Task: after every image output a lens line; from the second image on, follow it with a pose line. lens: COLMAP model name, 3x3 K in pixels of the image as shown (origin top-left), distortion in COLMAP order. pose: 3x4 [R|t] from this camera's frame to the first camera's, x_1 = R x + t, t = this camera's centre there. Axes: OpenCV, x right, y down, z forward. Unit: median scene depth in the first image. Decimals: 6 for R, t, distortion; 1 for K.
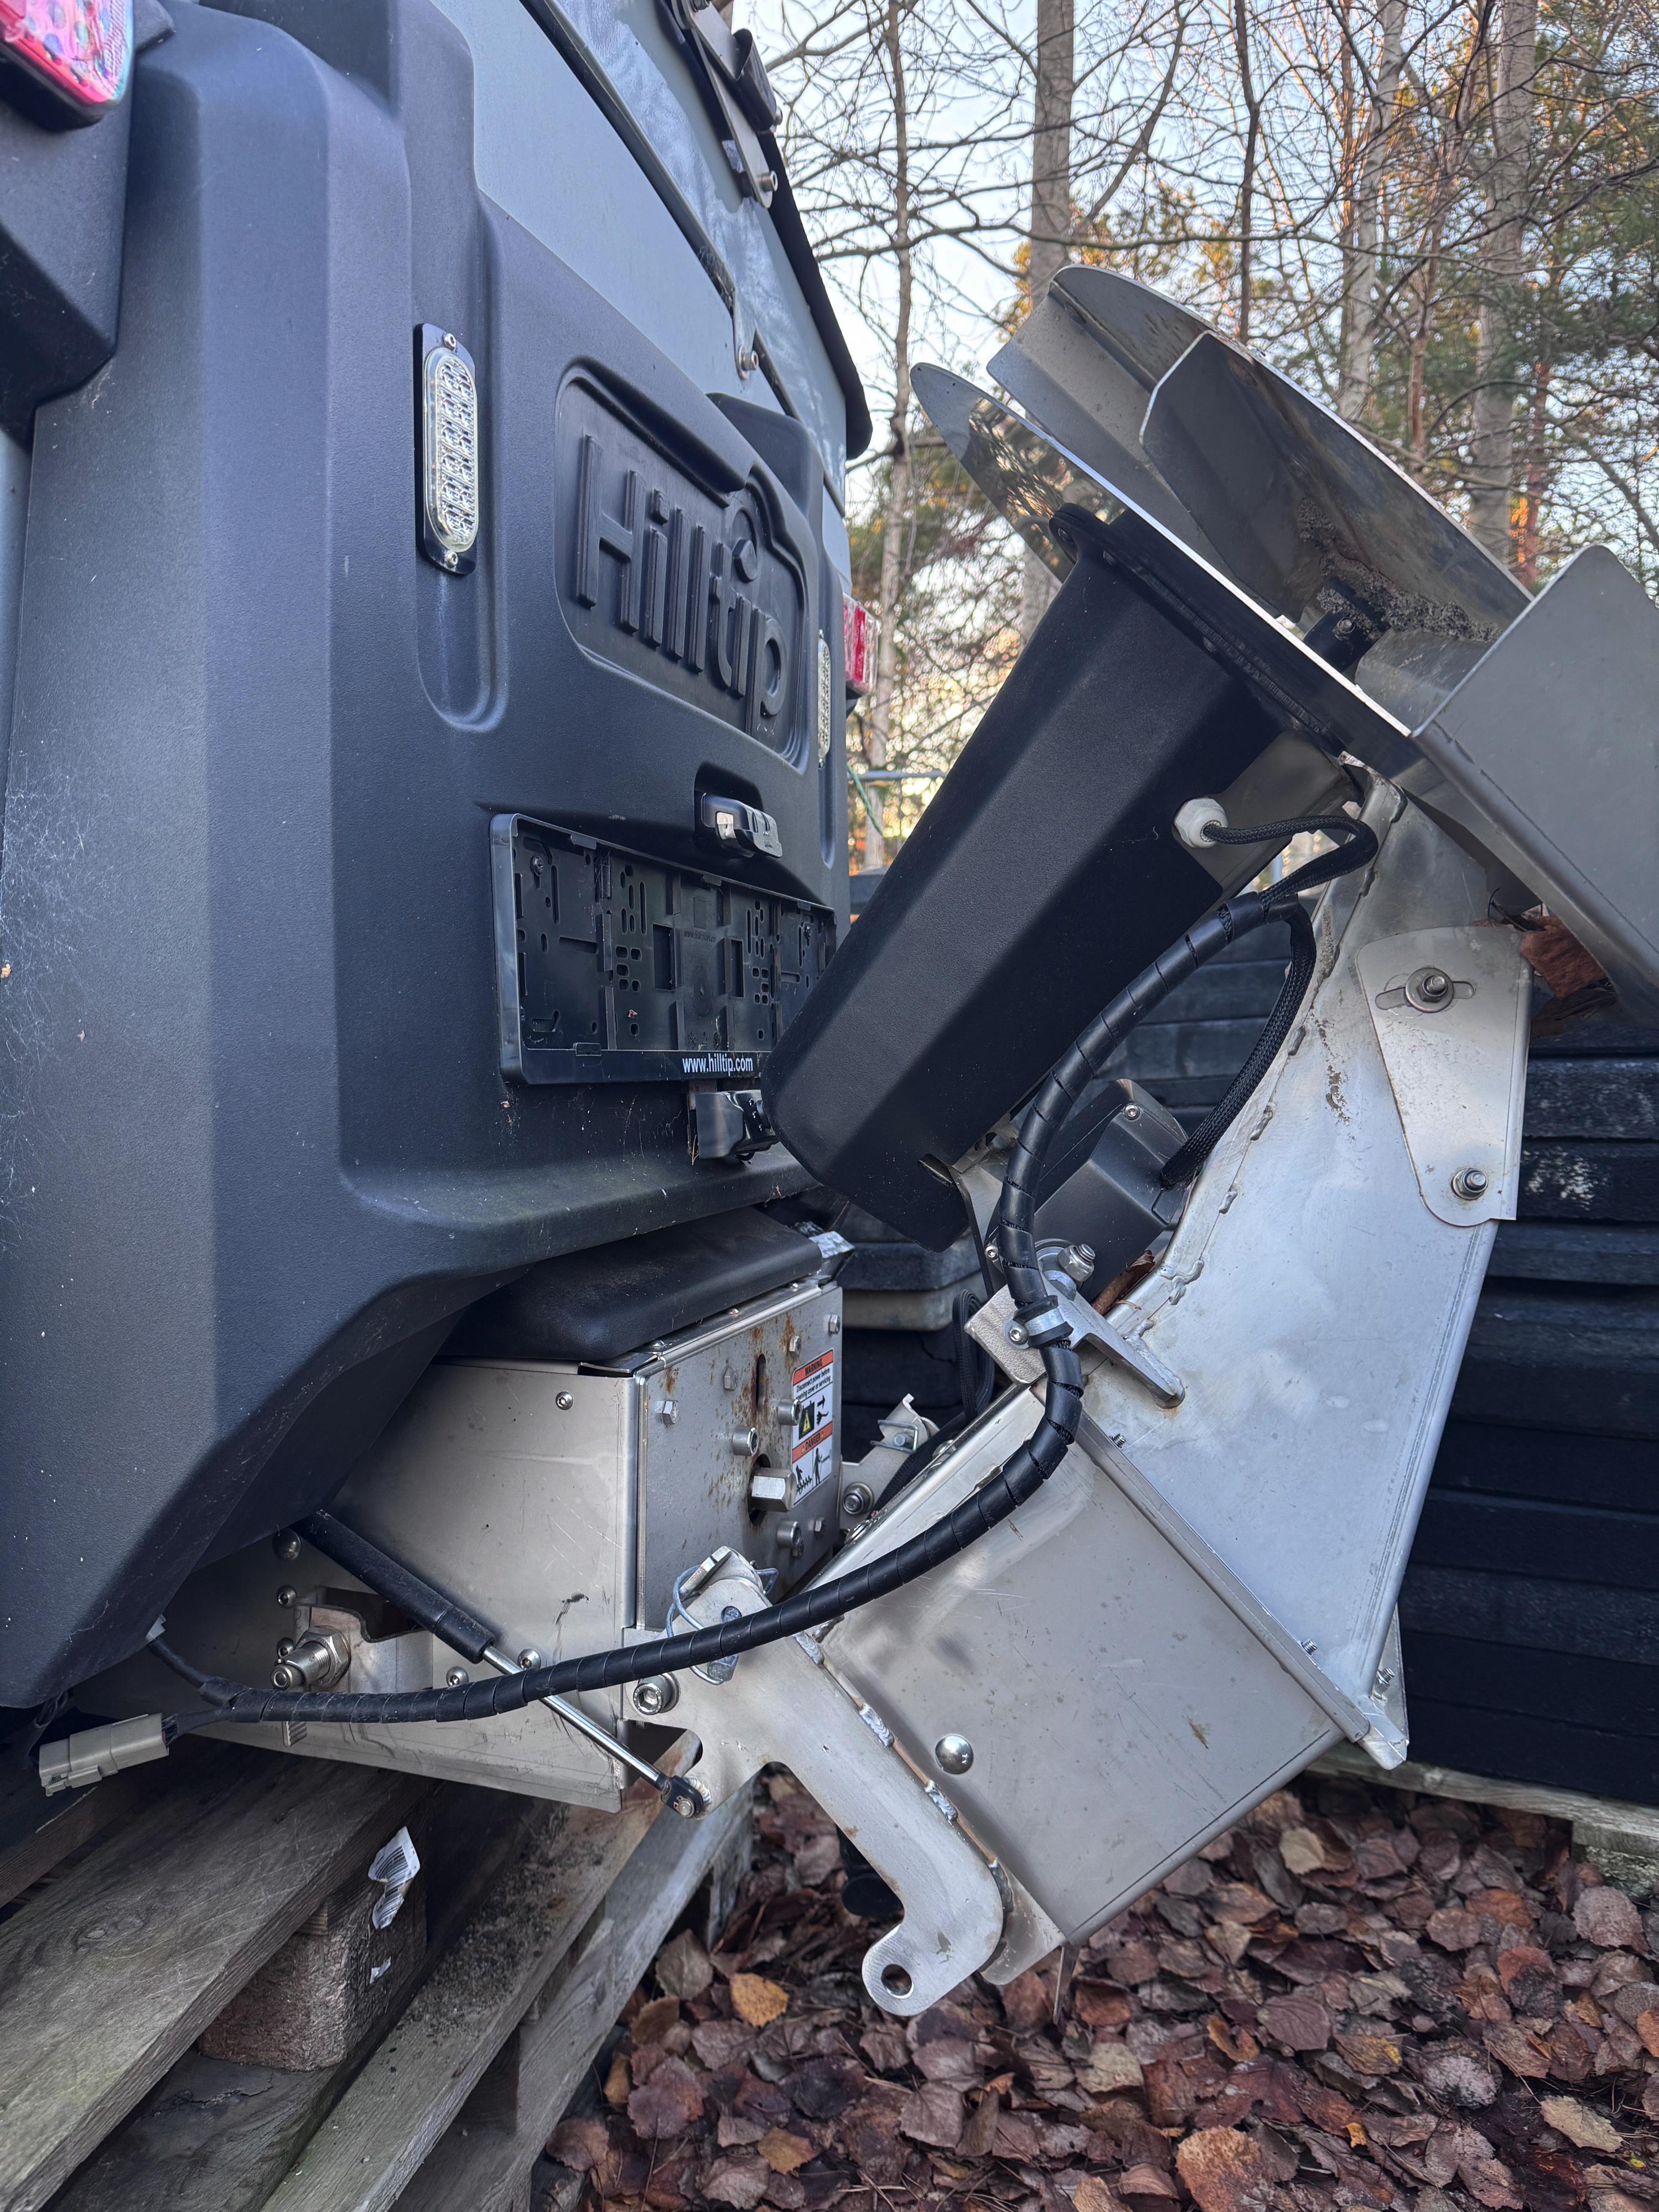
lens RADIAL K [[1559.0, 0, 828.0], [0, 1559.0, 1121.5], [0, 0, 1]] dist [0.025794, -0.040279]
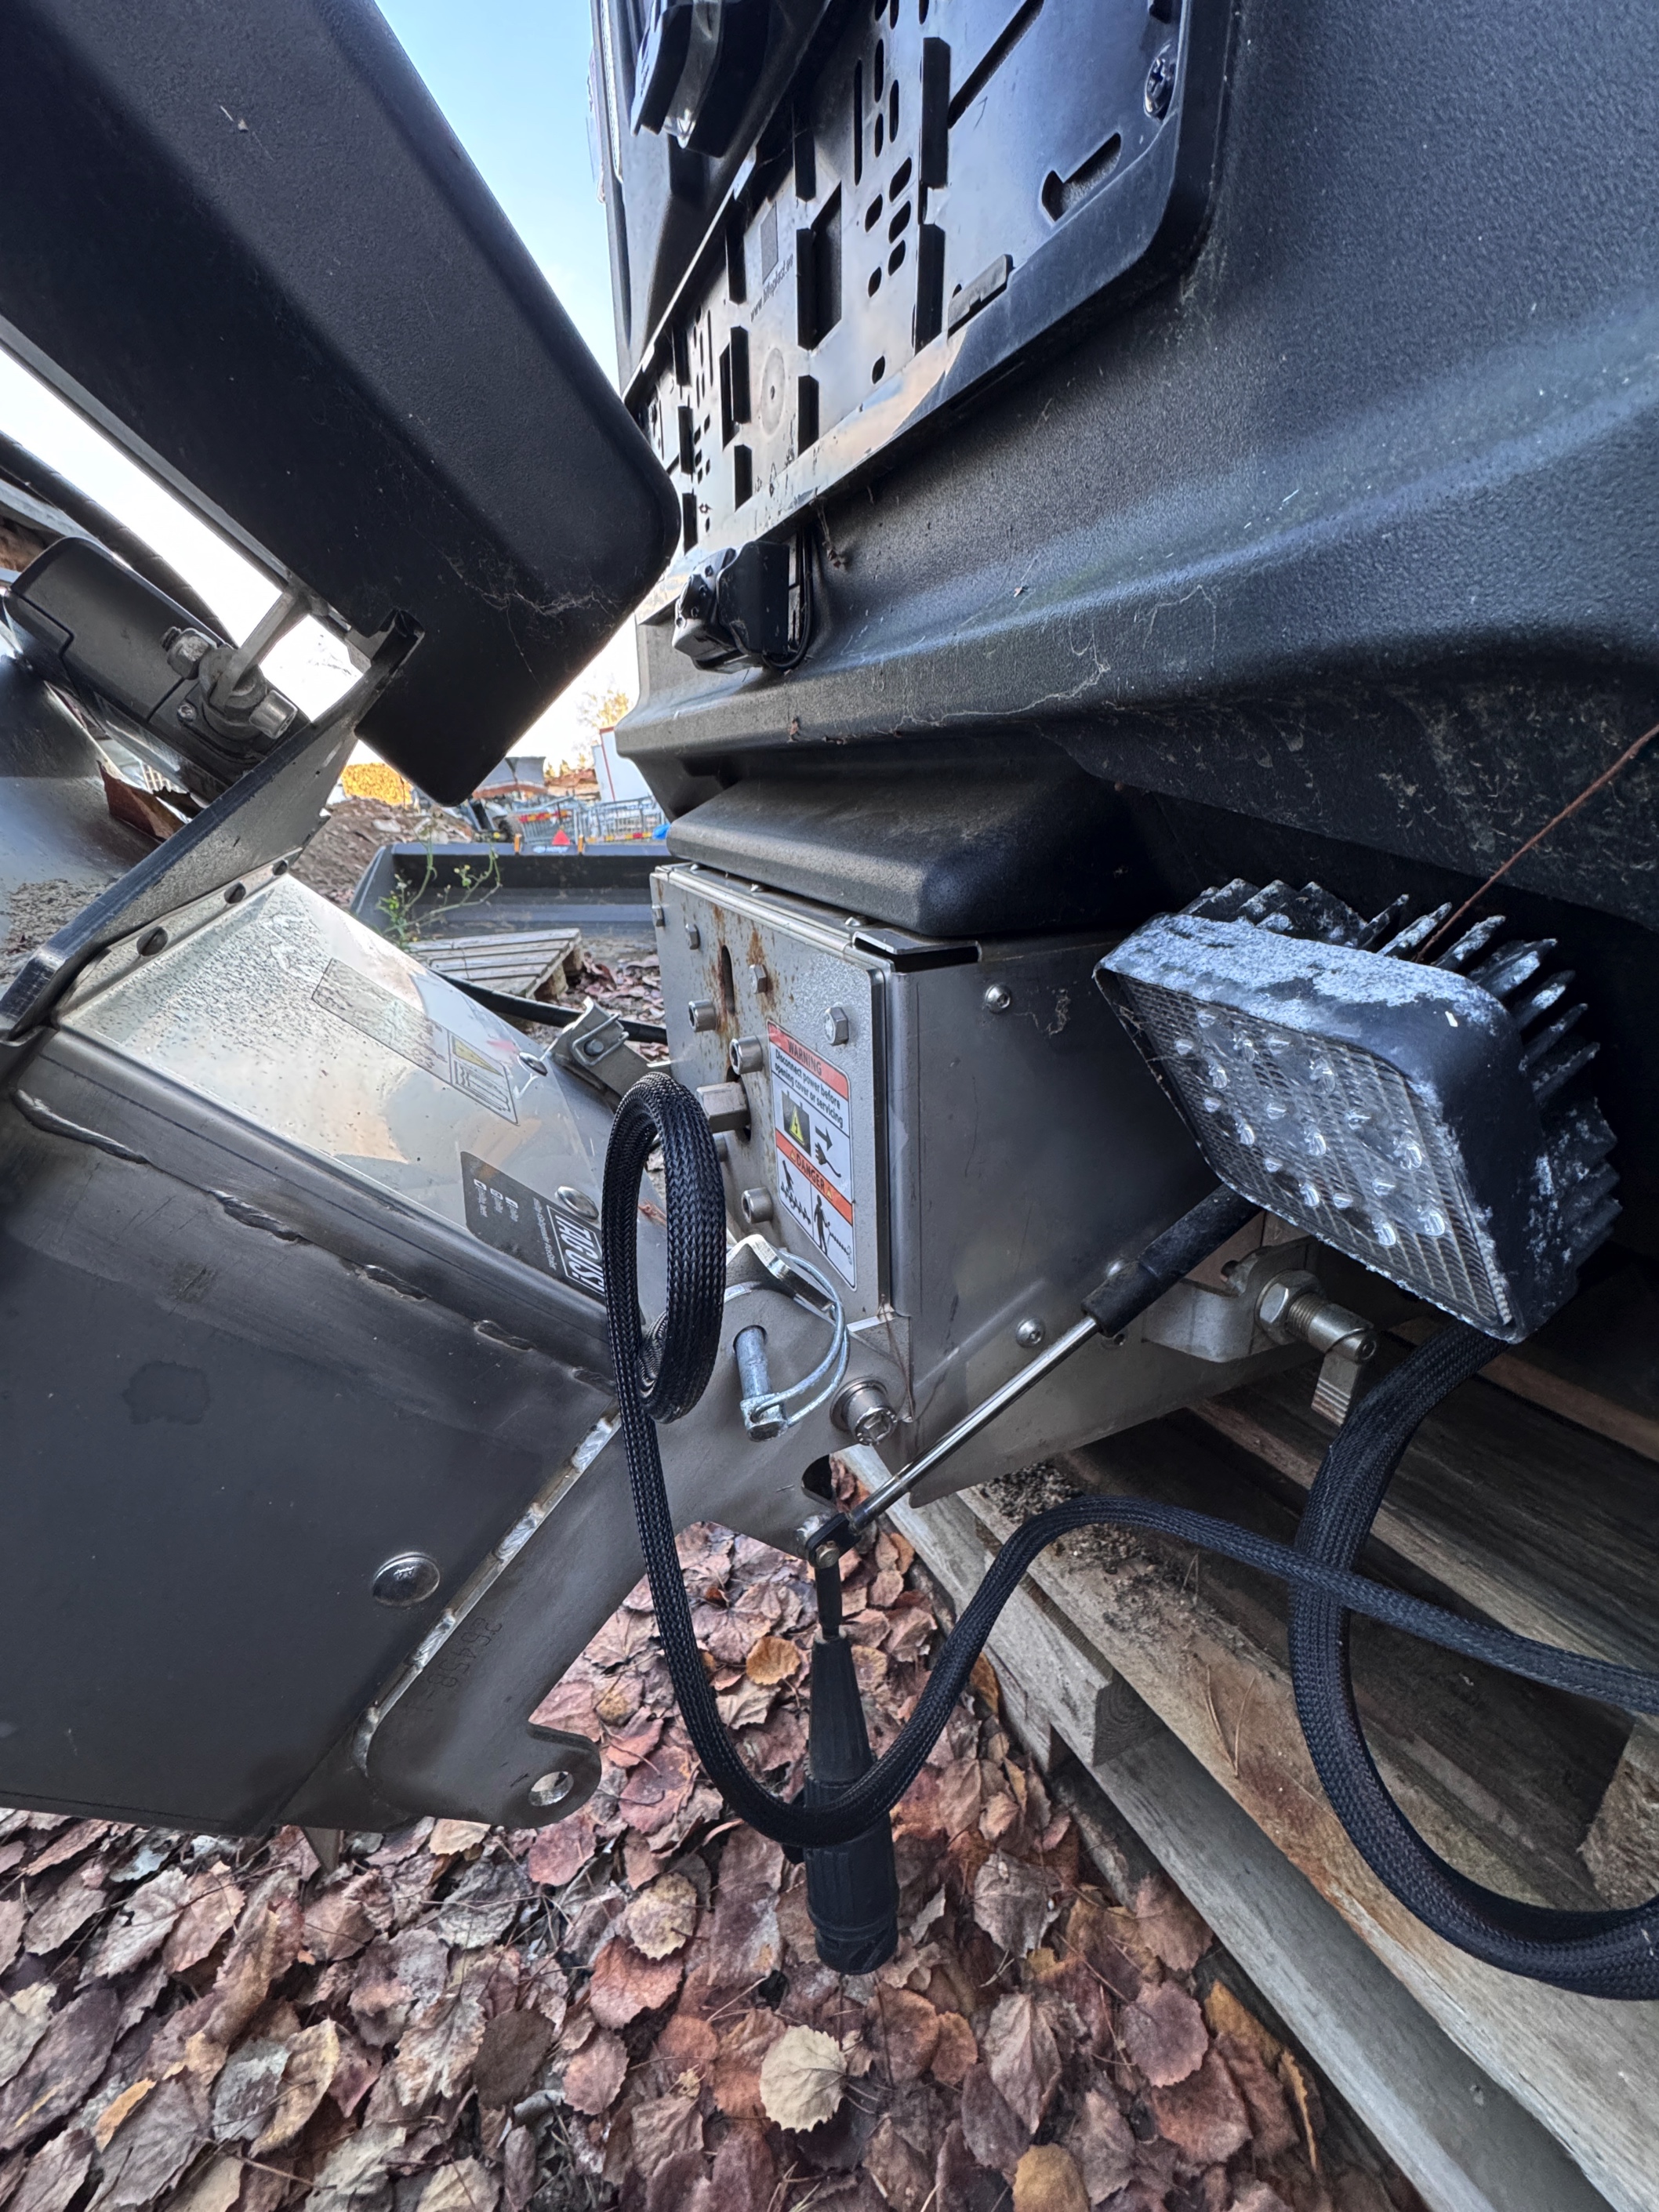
lens RADIAL K [[882.8, 0, 831.7], [0, 882.8, 1103.4], [0, 0, 1]] dist [-0.004719, 0.000758]
pose [[-0.753887, 0.253650, -0.606066, 0.171479], [0.003768, 0.924123, 0.382076, 0.044045], [0.656993, 0.285758, -0.697641, 1.125762]]
